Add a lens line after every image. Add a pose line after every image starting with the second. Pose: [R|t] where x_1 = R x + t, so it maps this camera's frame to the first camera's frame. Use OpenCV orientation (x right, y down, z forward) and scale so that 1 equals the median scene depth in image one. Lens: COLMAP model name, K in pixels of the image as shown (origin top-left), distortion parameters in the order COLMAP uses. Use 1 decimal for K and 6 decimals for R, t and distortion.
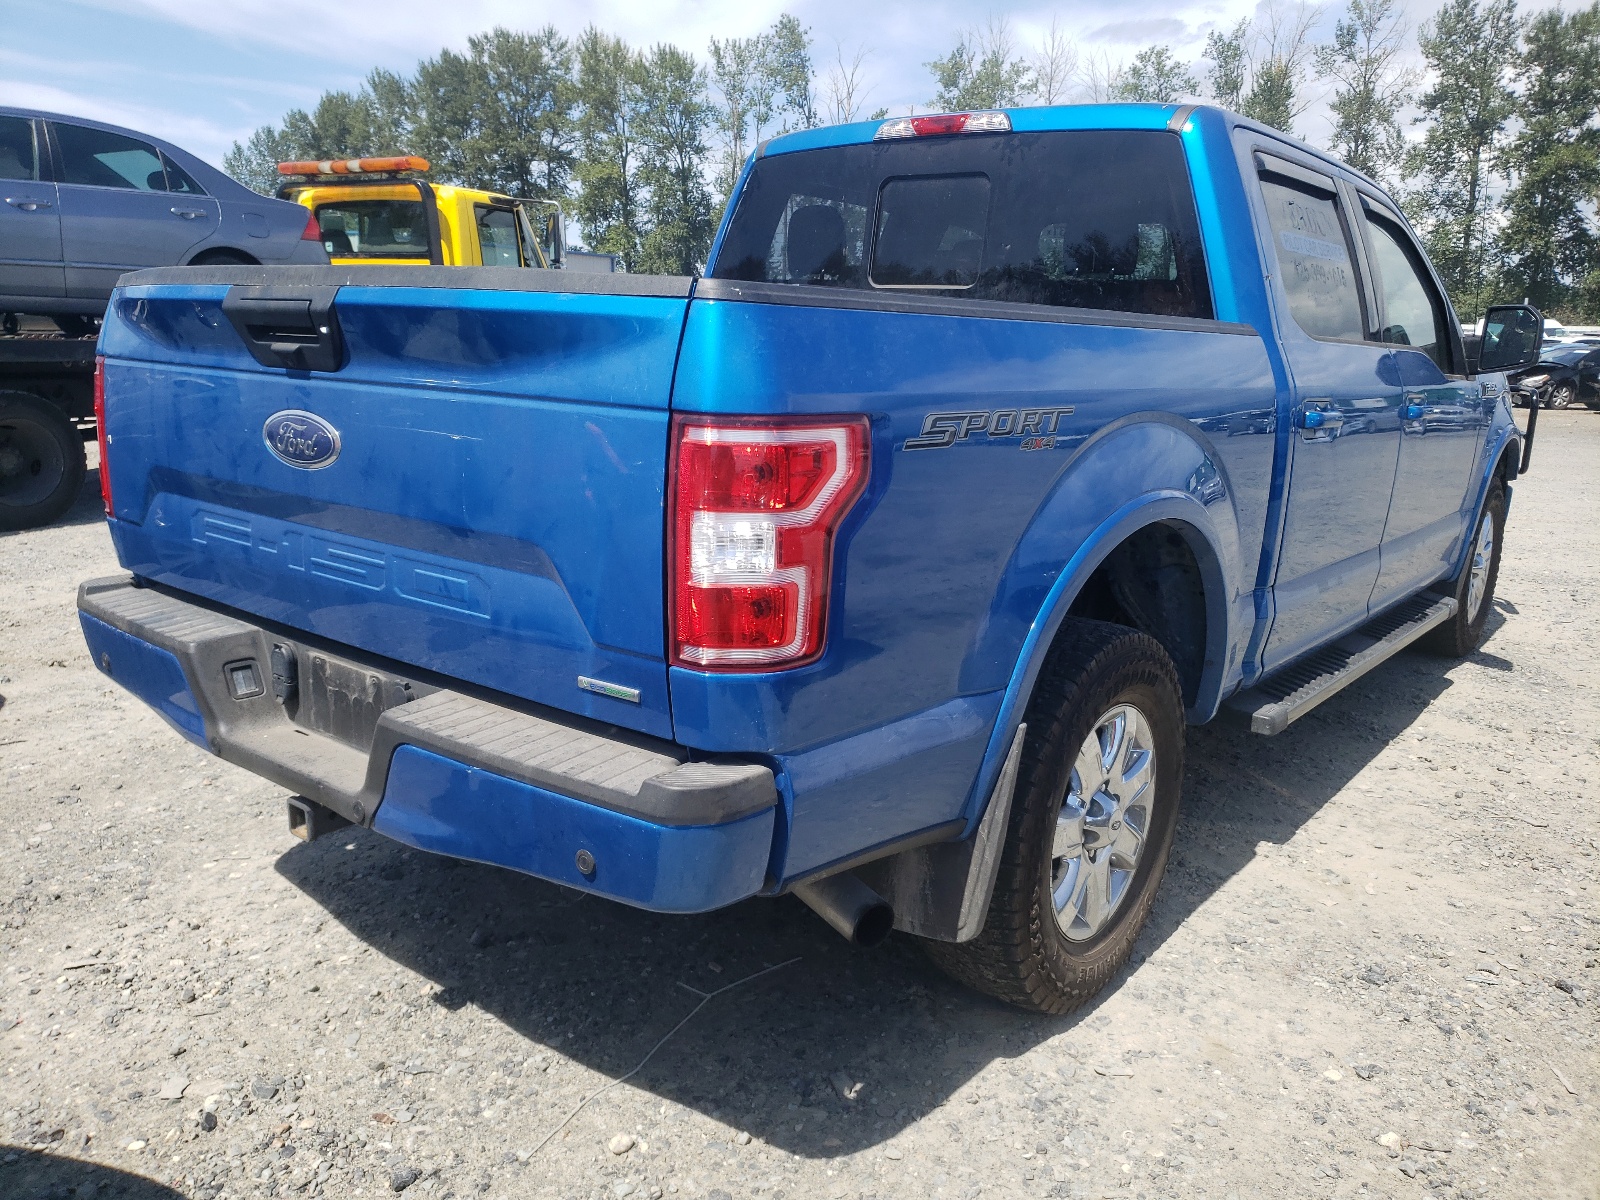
lens RADIAL K [[1267.4, 0, 800.0], [0, 1267.4, 600.0], [0, 0, 1]] dist [0.006448, 0.001815]
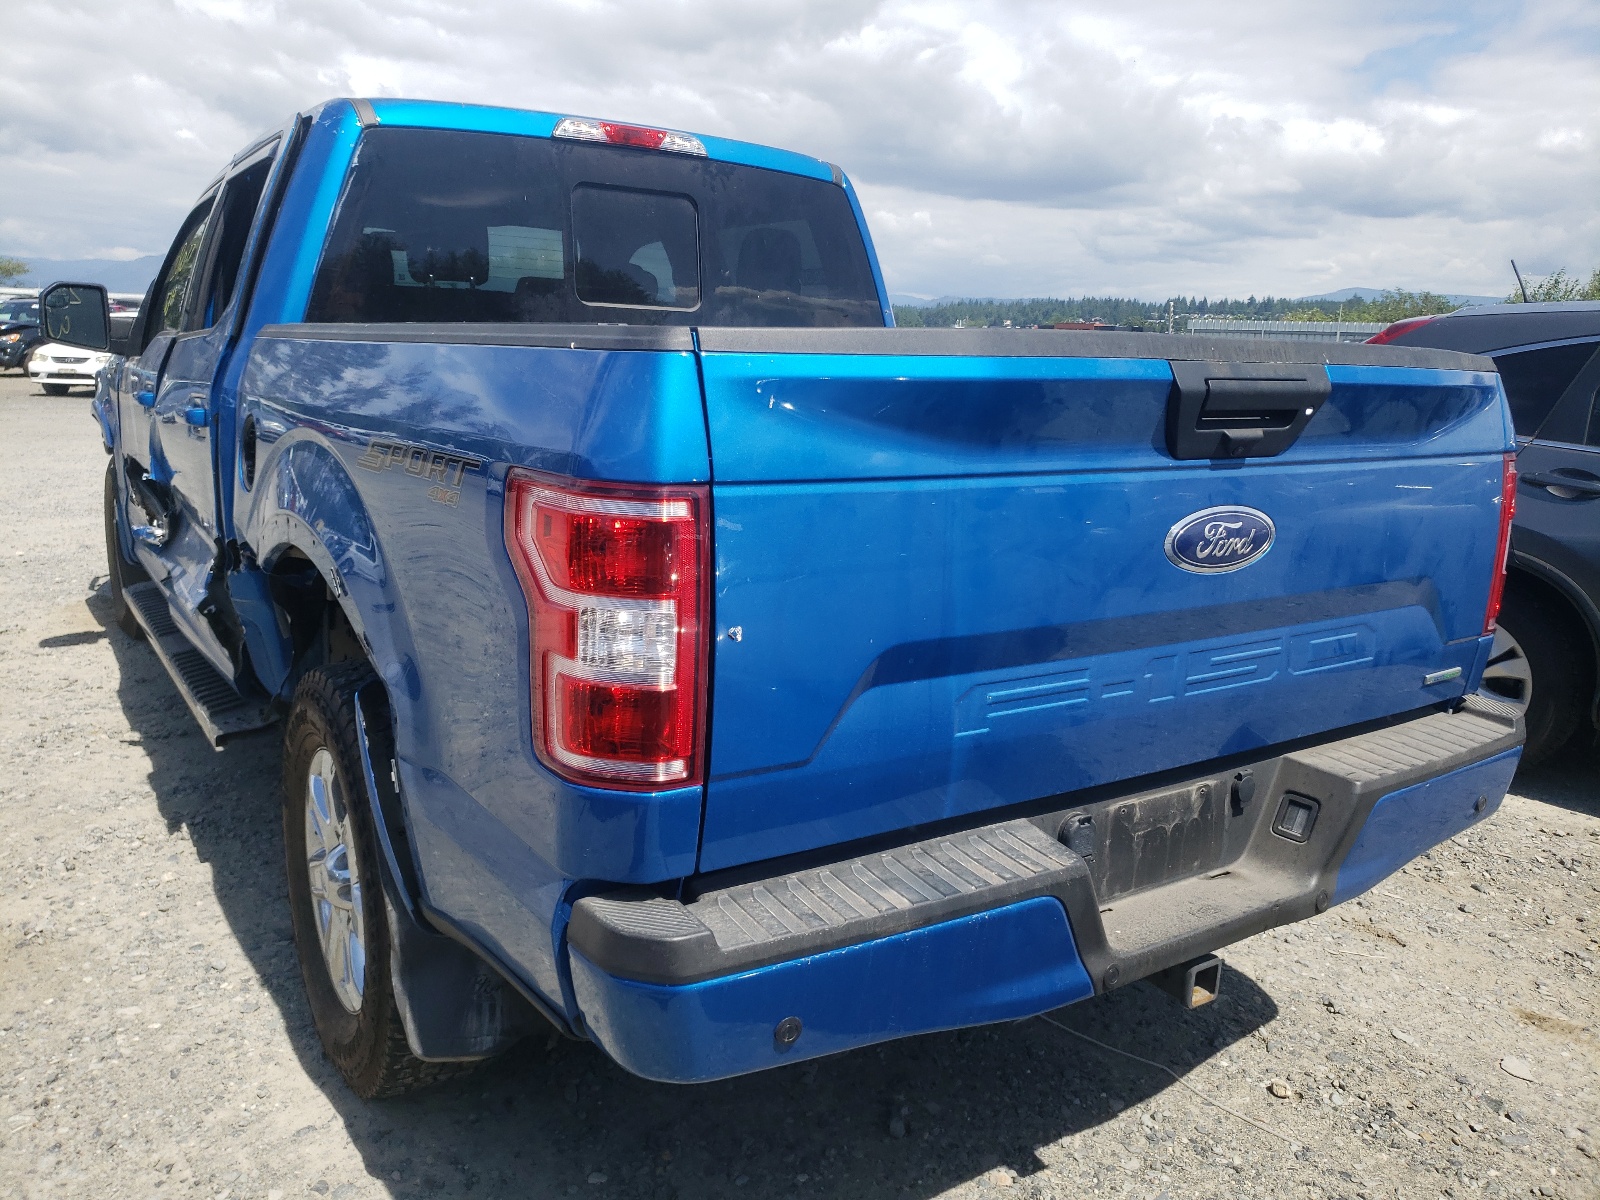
lens RADIAL K [[1247.3, 0, 797.2], [0, 1247.3, 554.4], [0, 0, 1]] dist [0.016391, 0.002581]
pose [[0.302866, -0.184211, 0.935061, -1.213246], [0.175937, 0.975085, 0.135110, -0.268531], [-0.936653, 0.123592, 0.327730, 0.952394]]
